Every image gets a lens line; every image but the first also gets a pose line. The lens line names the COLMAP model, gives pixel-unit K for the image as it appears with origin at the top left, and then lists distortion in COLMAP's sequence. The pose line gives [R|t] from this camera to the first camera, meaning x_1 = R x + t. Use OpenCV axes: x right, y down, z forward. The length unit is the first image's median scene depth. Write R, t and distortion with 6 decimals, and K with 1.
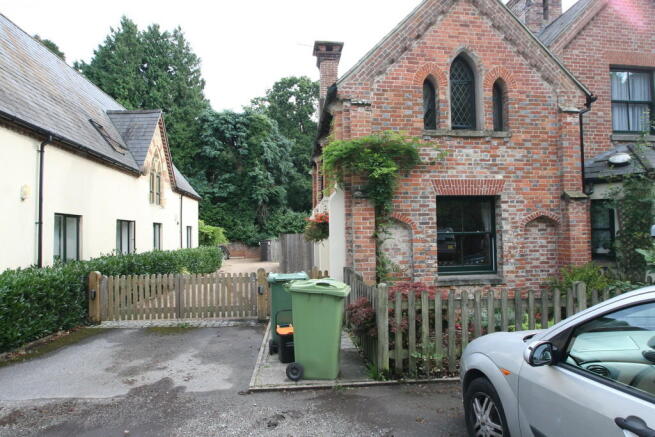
lens RADIAL K [[395.3, 0, 327.9], [0, 395.3, 221.0], [0, 0, 1]] dist [-0.022047, -0.003959]
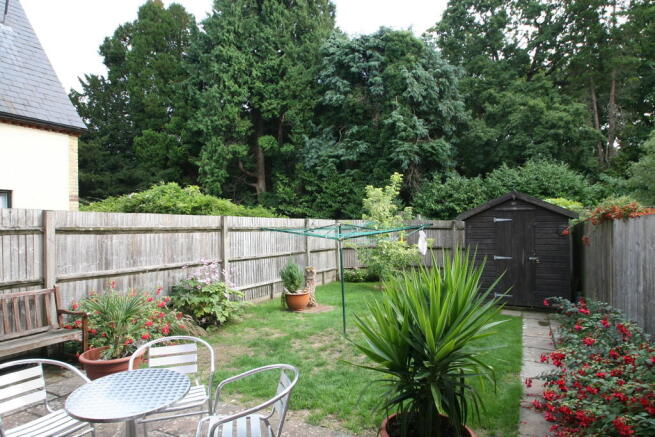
lens RADIAL K [[395.3, 0, 333.0], [0, 395.3, 217.9], [0, 0, 1]] dist [-0.022047, -0.003959]
pose [[0.853080, -0.001381, -0.521779, 0.069759], [0.023384, 0.999093, 0.035587, 0.014388], [0.521256, -0.042560, 0.852338, 0.381238]]
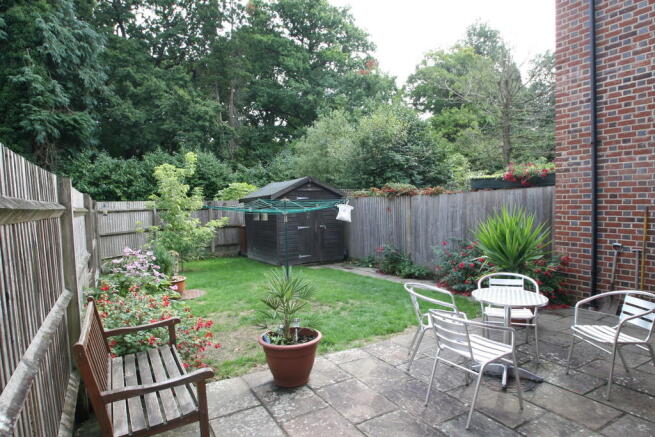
lens RADIAL K [[395.3, 0, 333.2], [0, 395.3, 221.5], [0, 0, 1]] dist [-0.022047, -0.003959]
pose [[0.908689, -0.036463, 0.415878, -0.035422], [-0.003323, 0.995515, 0.094546, 0.014943], [-0.417460, -0.087295, 0.904492, 0.355199]]
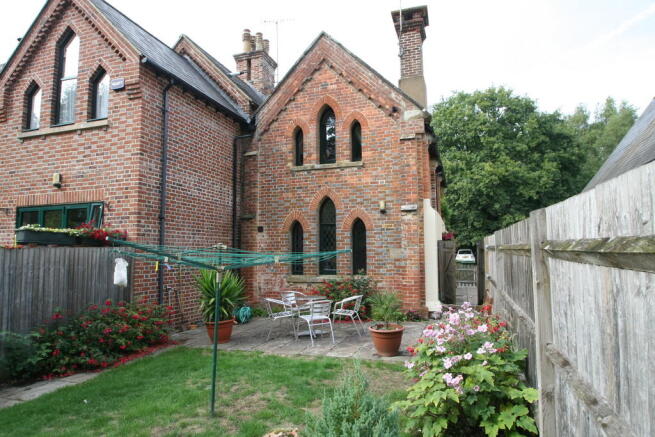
lens RADIAL K [[395.3, 0, 328.0], [0, 395.3, 220.3], [0, 0, 1]] dist [-0.022047, -0.003959]
pose [[-0.917596, 0.063198, 0.392457, -0.052285], [0.008813, 0.990273, -0.138860, 0.033445], [-0.397416, -0.123958, -0.909228, 0.654131]]
